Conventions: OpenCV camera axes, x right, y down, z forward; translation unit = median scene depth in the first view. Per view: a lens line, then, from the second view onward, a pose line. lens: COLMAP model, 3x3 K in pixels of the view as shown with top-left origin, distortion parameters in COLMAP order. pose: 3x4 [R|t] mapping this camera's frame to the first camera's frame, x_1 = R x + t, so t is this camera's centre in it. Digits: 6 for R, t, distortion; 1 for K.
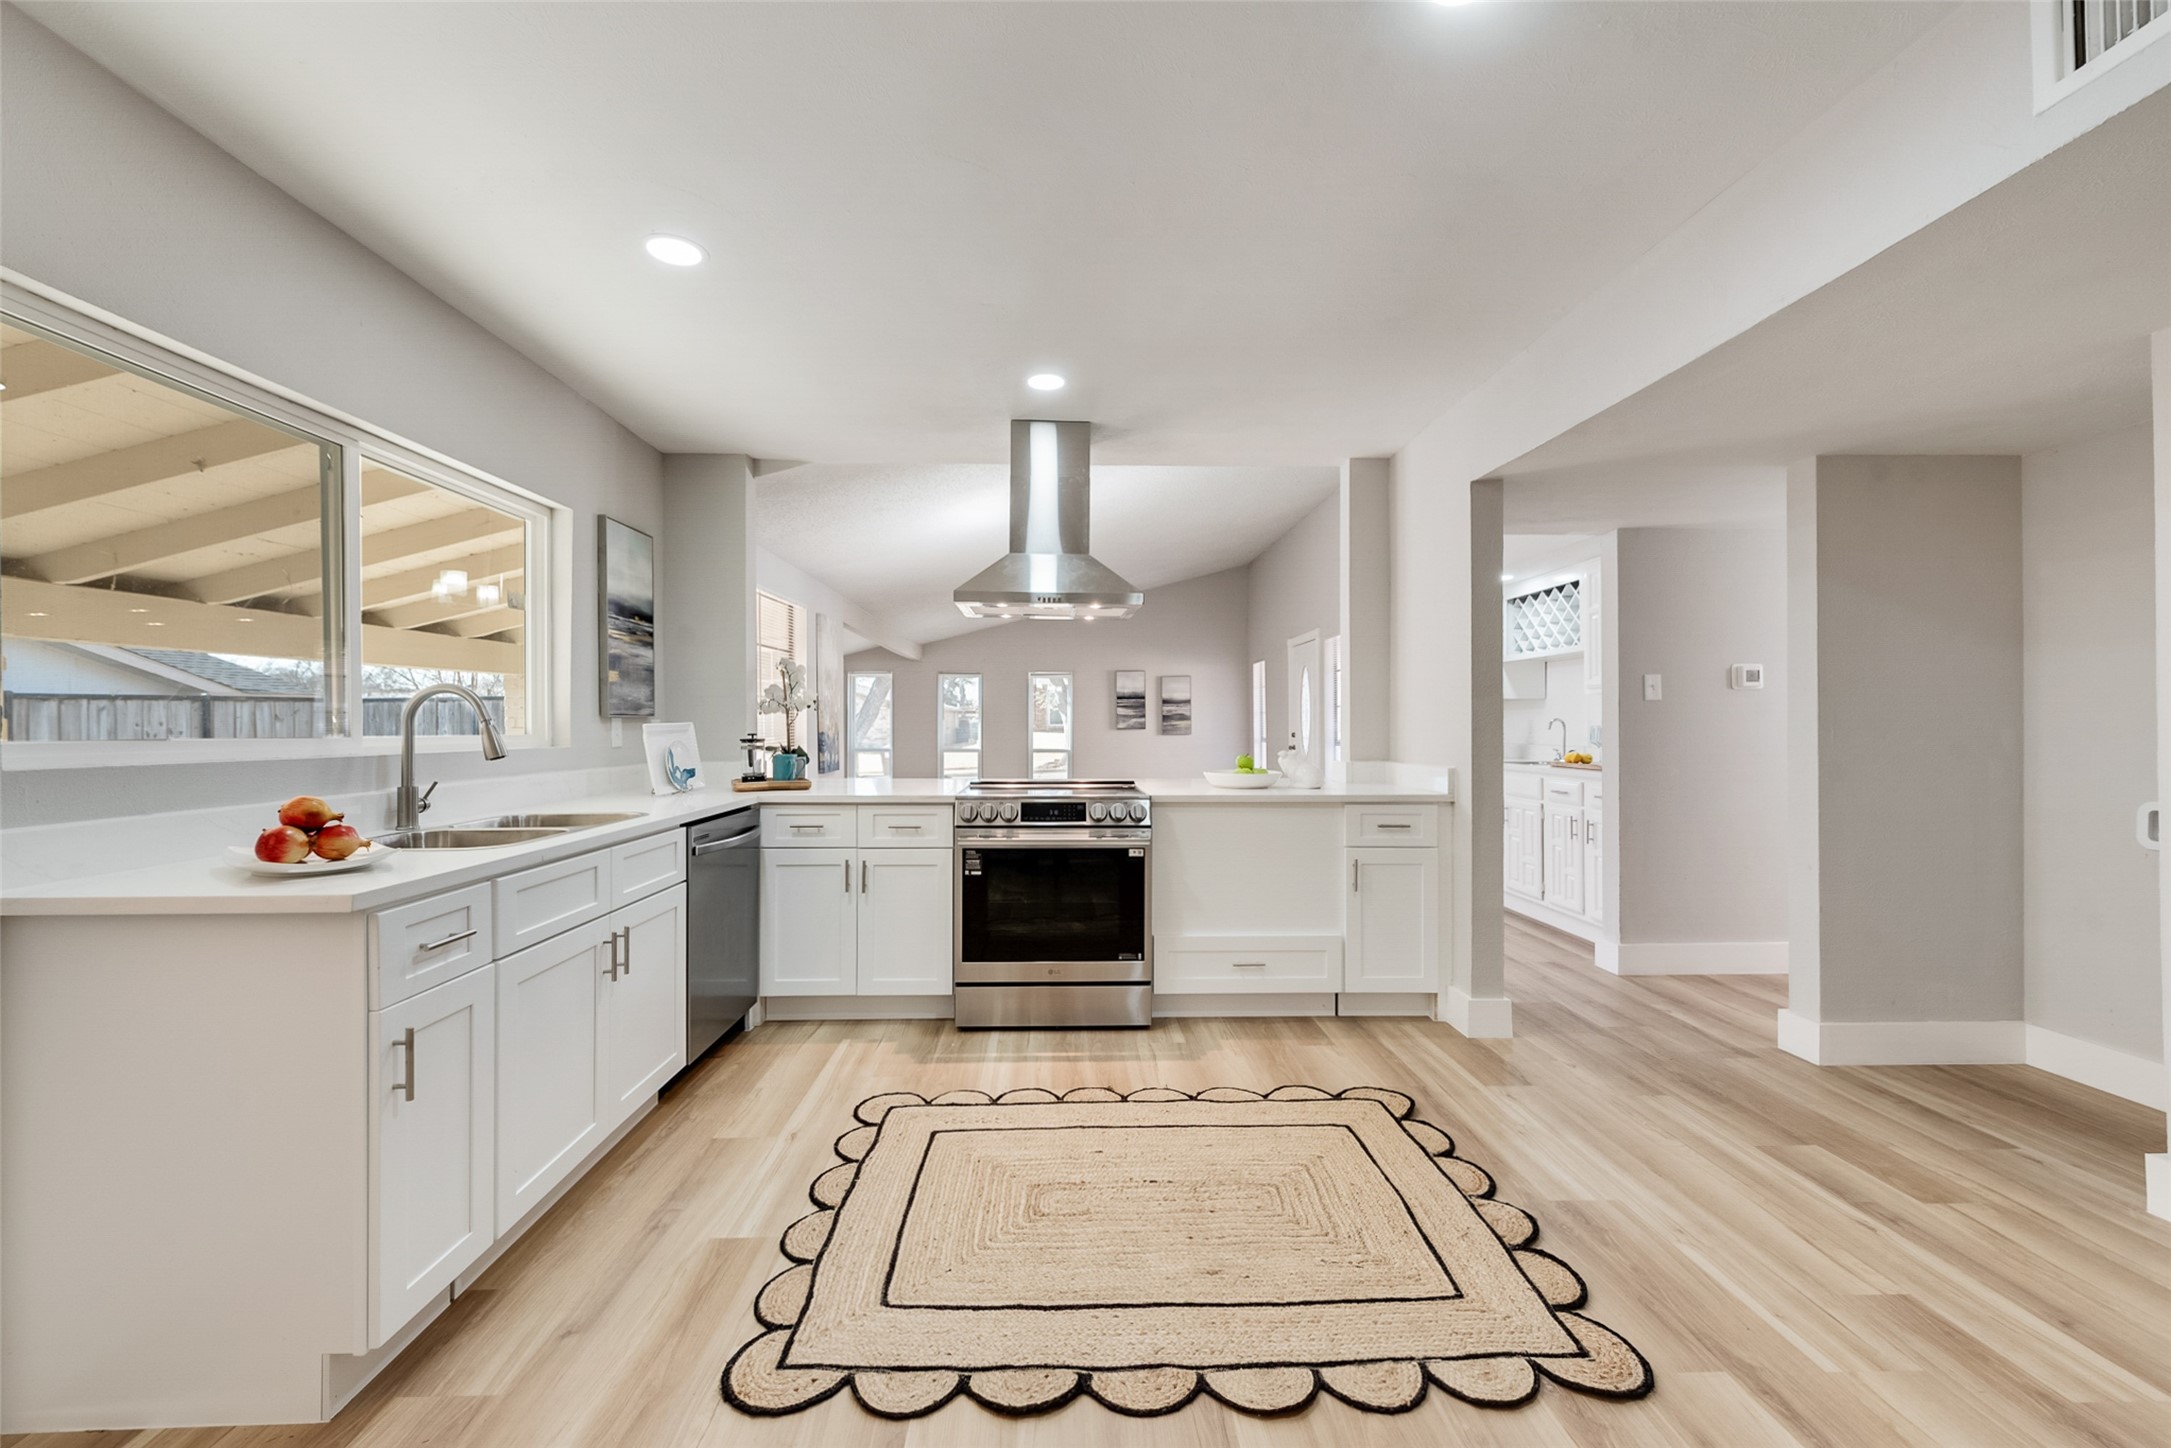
lens RADIAL K [[846.4, 0, 1075.4], [0, 846.4, 725.8], [0, 0, 1]] dist [0.016360, -0.005474]
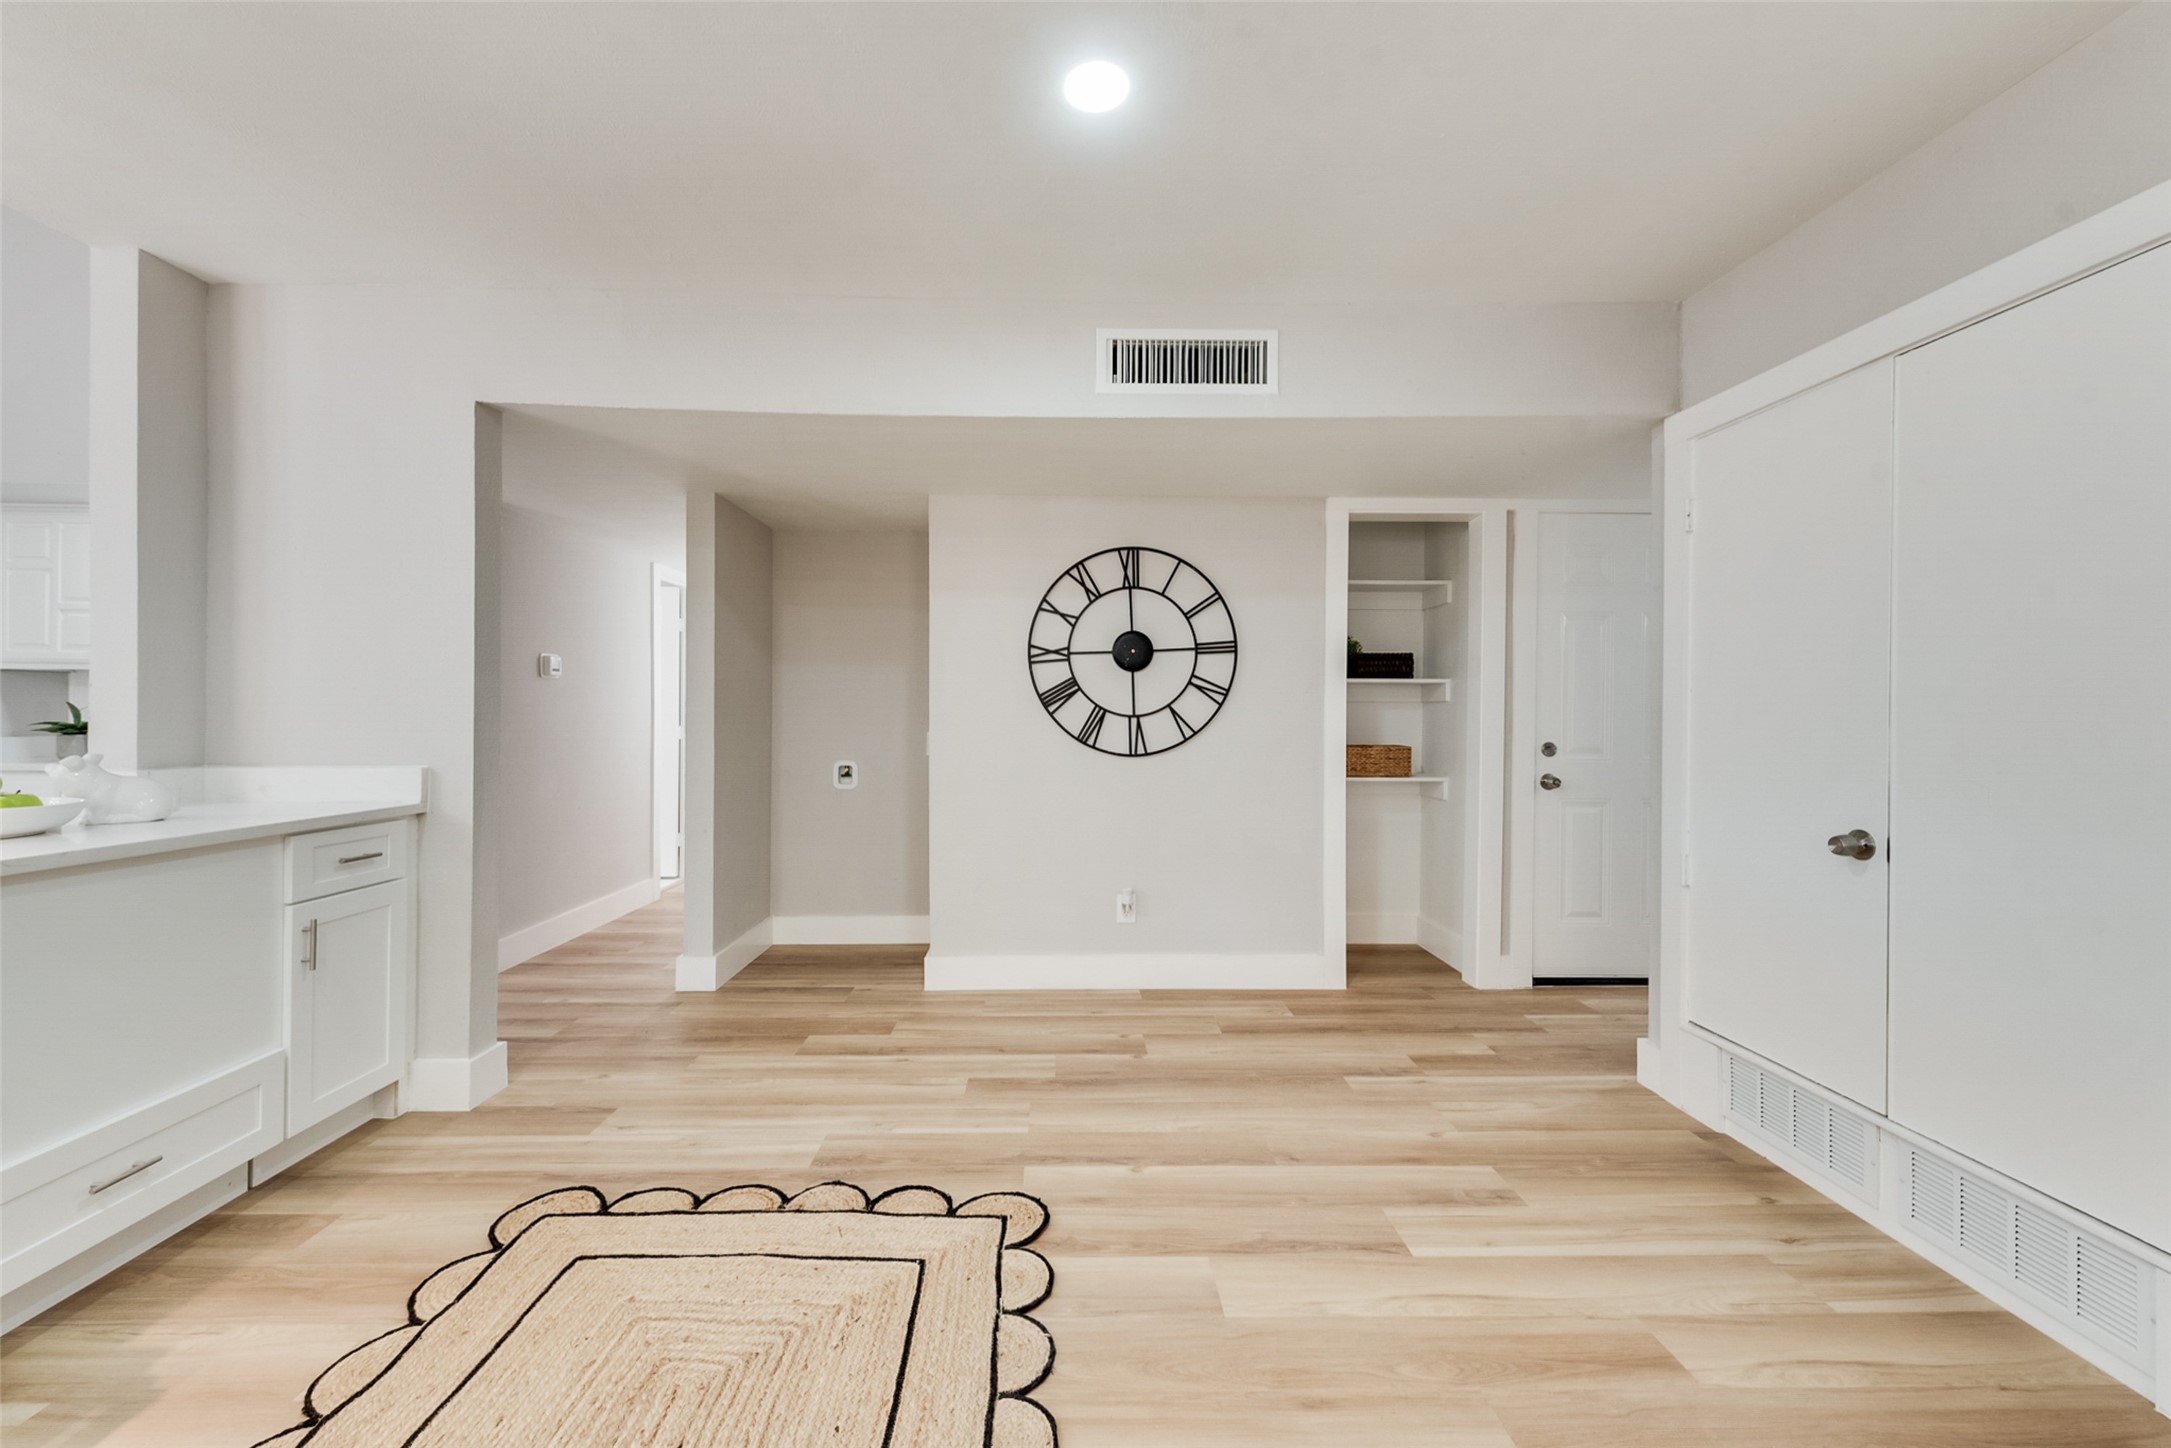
lens RADIAL K [[846.4, 0, 1075.4], [0, 846.4, 725.8], [0, 0, 1]] dist [0.016360, -0.005474]
pose [[0.002910, -0.008799, 0.999957, -0.339820], [-0.008138, 0.999928, 0.008822, 0.001946], [-0.999963, -0.008163, 0.002838, 0.474818]]
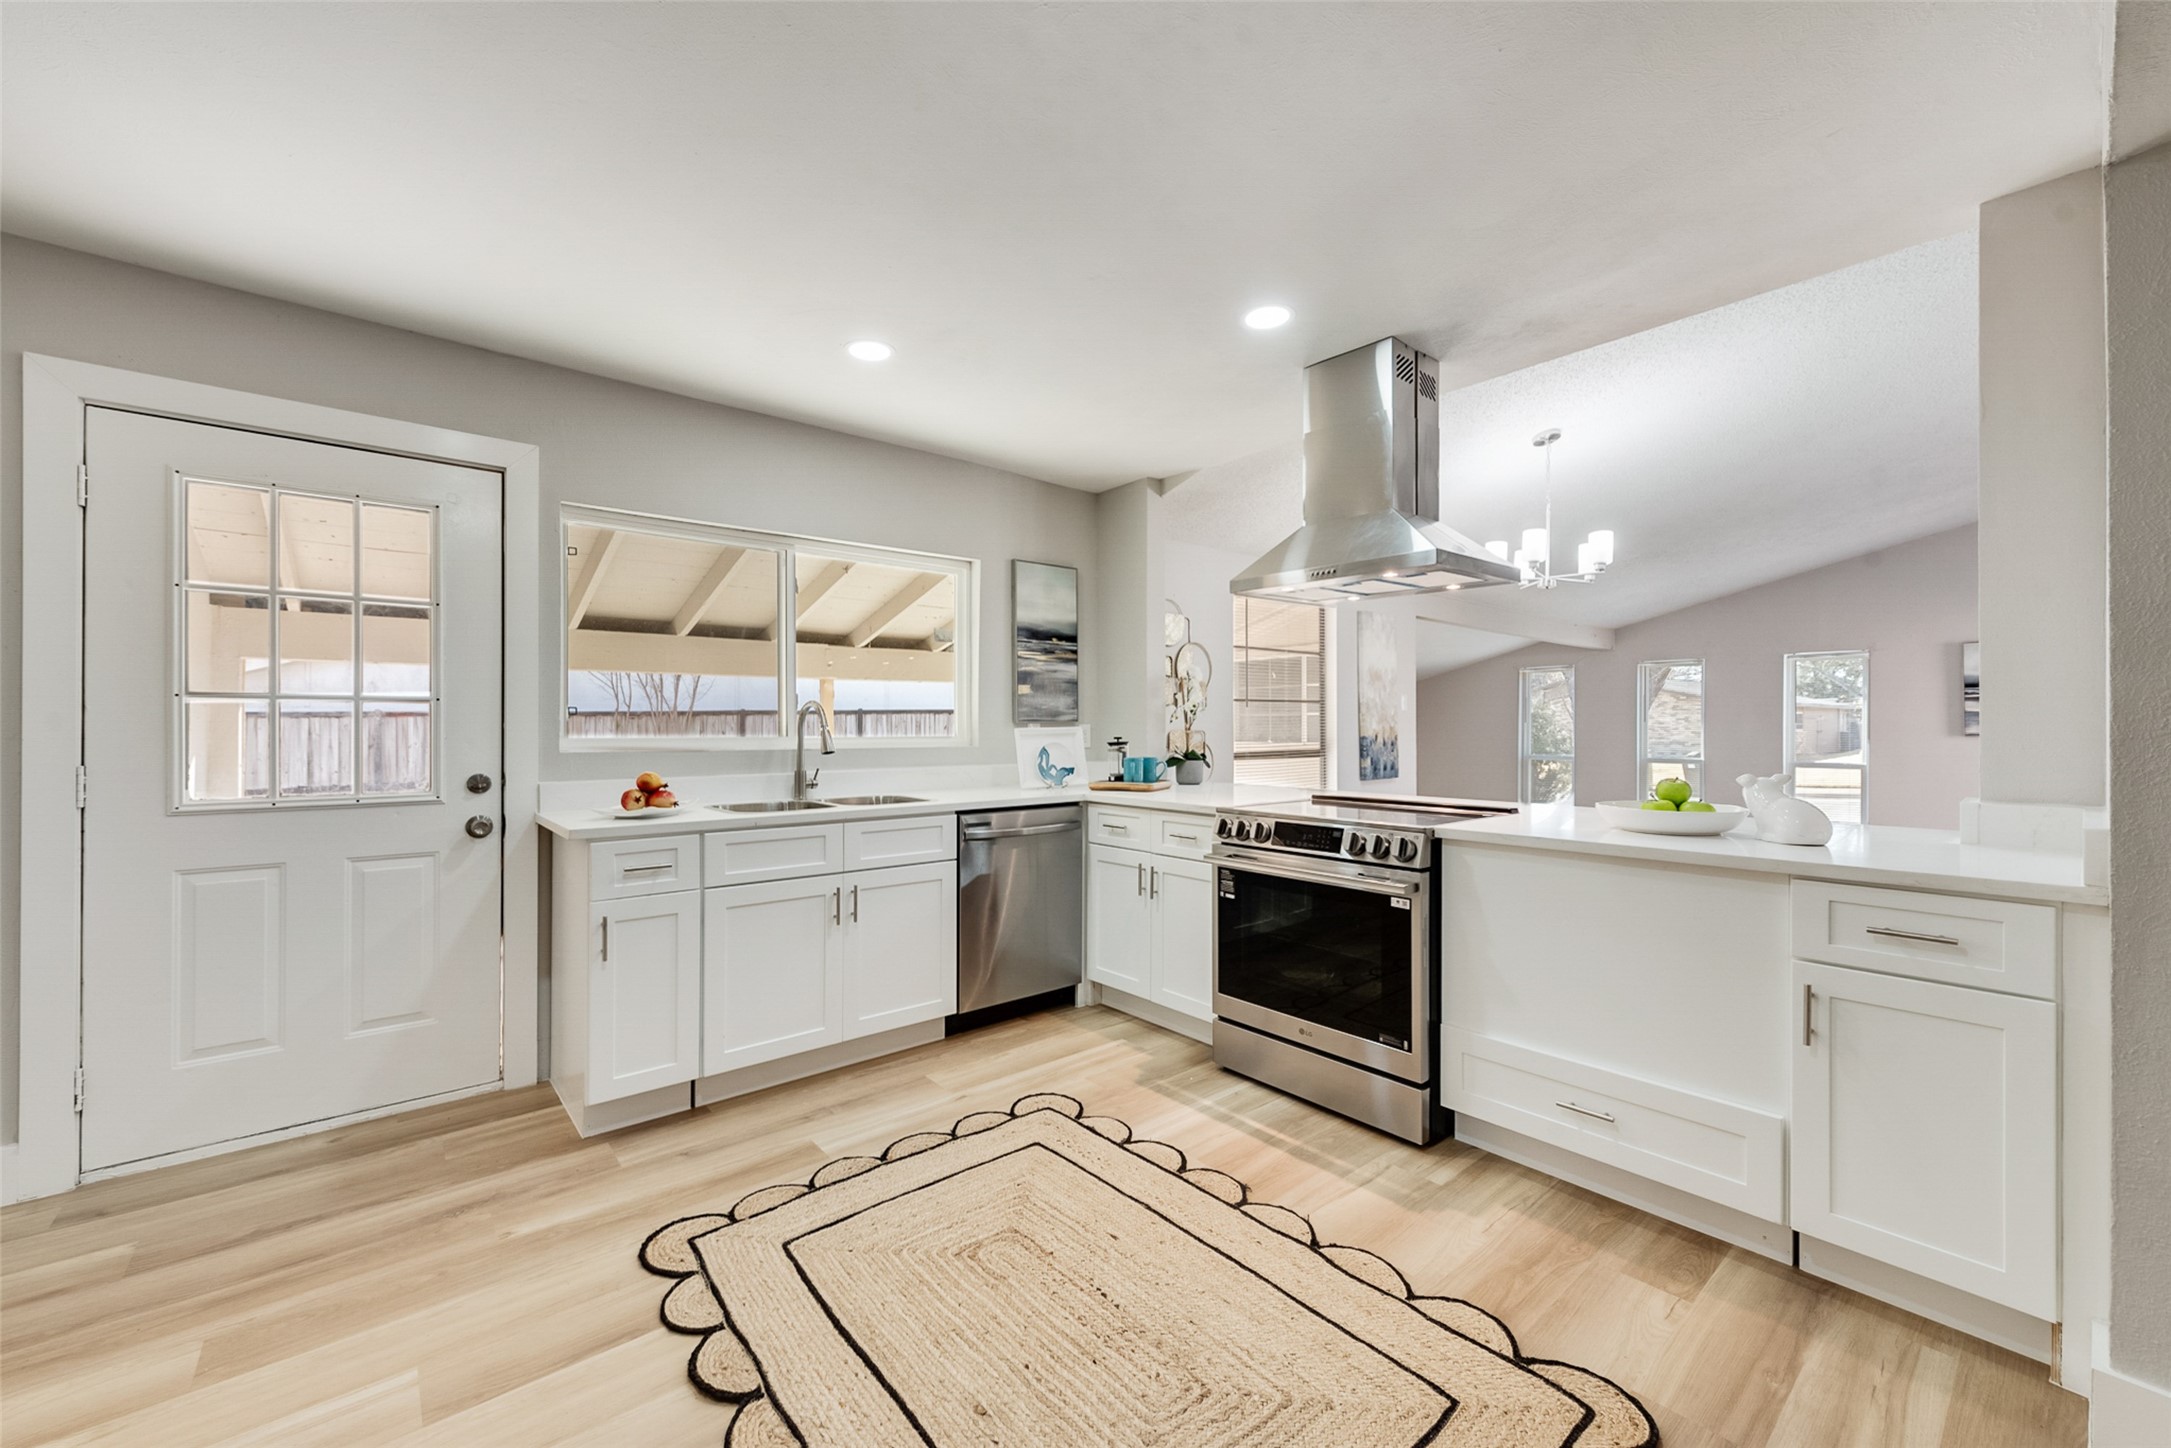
lens RADIAL K [[846.4, 0, 1075.4], [0, 846.4, 725.8], [0, 0, 1]] dist [0.016360, -0.005474]
pose [[0.620388, -0.001809, -0.784293, 0.517390], [-0.001088, 0.999994, -0.003167, -0.002384], [0.784294, 0.002818, 0.620383, 0.344455]]
